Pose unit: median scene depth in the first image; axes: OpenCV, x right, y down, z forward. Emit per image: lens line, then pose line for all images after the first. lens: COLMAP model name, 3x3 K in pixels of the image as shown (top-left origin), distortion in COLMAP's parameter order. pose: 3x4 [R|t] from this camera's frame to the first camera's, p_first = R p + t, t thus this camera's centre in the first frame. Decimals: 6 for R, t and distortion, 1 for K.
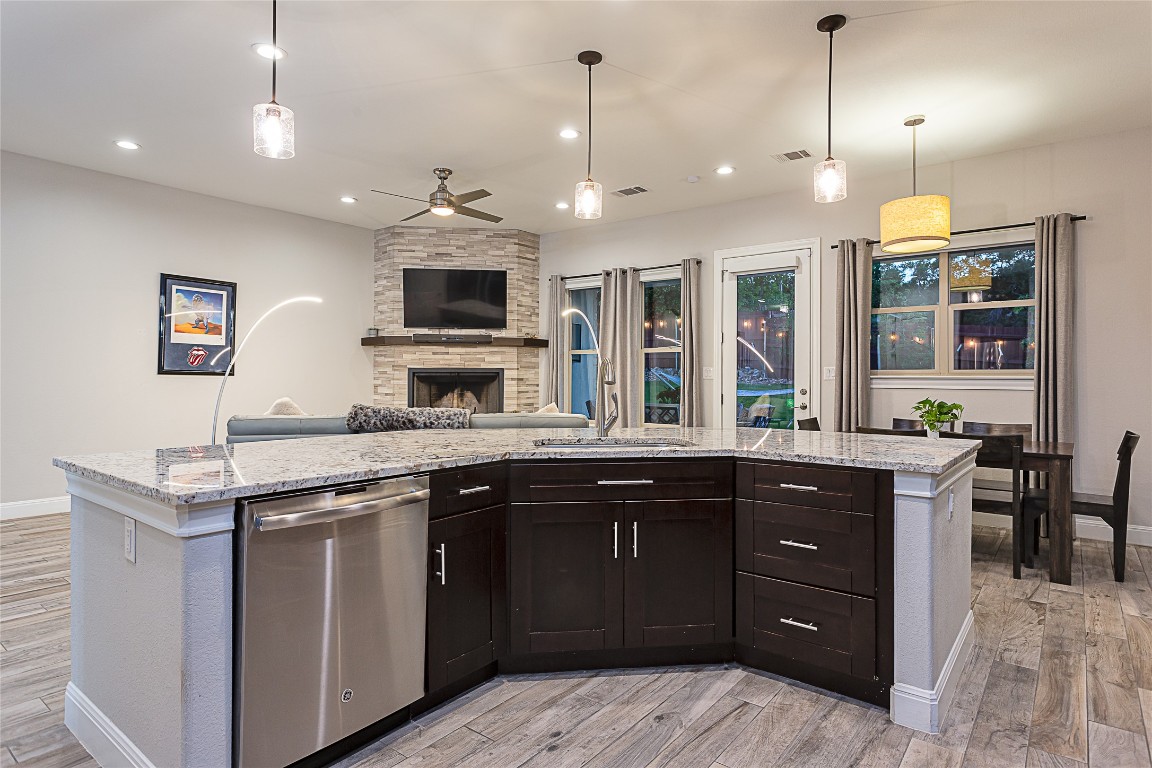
lens RADIAL K [[629.5, 0, 576.9], [0, 629.5, 372.0], [0, 0, 1]] dist [0.009342, 0.000110]
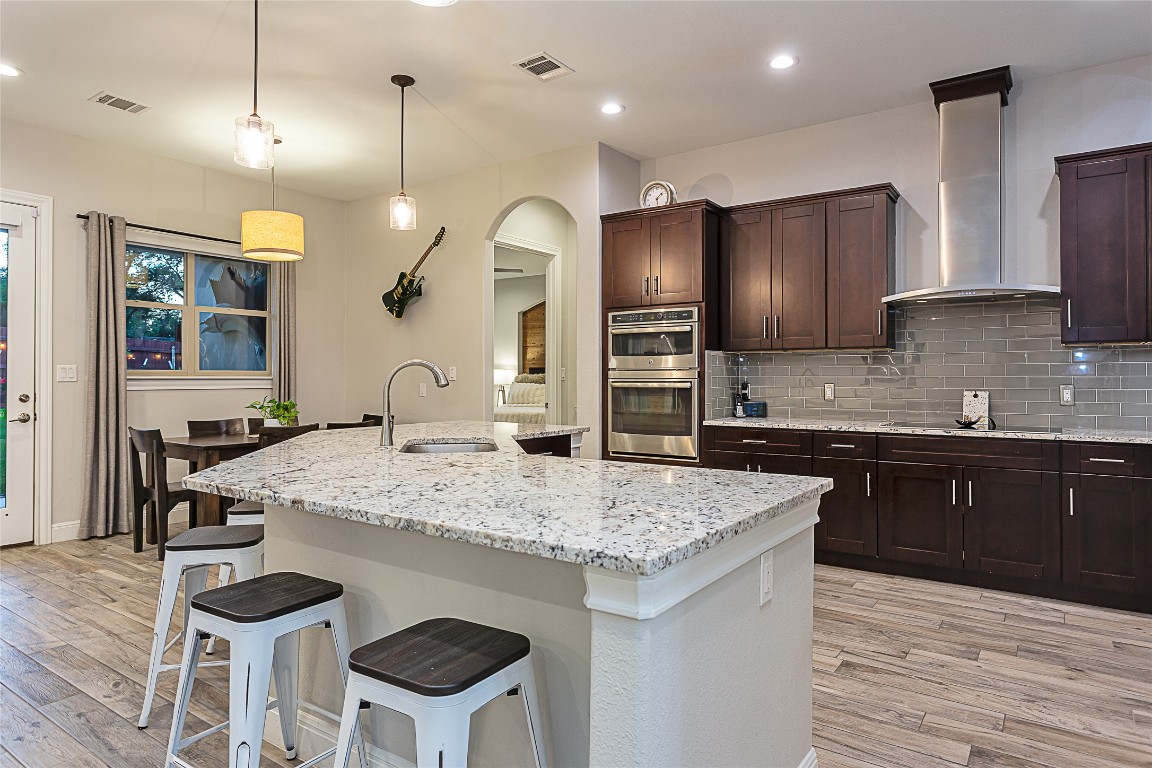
lens RADIAL K [[687.8, 0, 588.7], [0, 687.8, 369.5], [0, 0, 1]] dist [-0.012286, 0.005938]
pose [[-0.059815, 0.006861, 0.998186, -0.515155], [-0.006530, 0.999952, -0.007265, -0.000914], [-0.998188, -0.006952, -0.059767, 0.414963]]
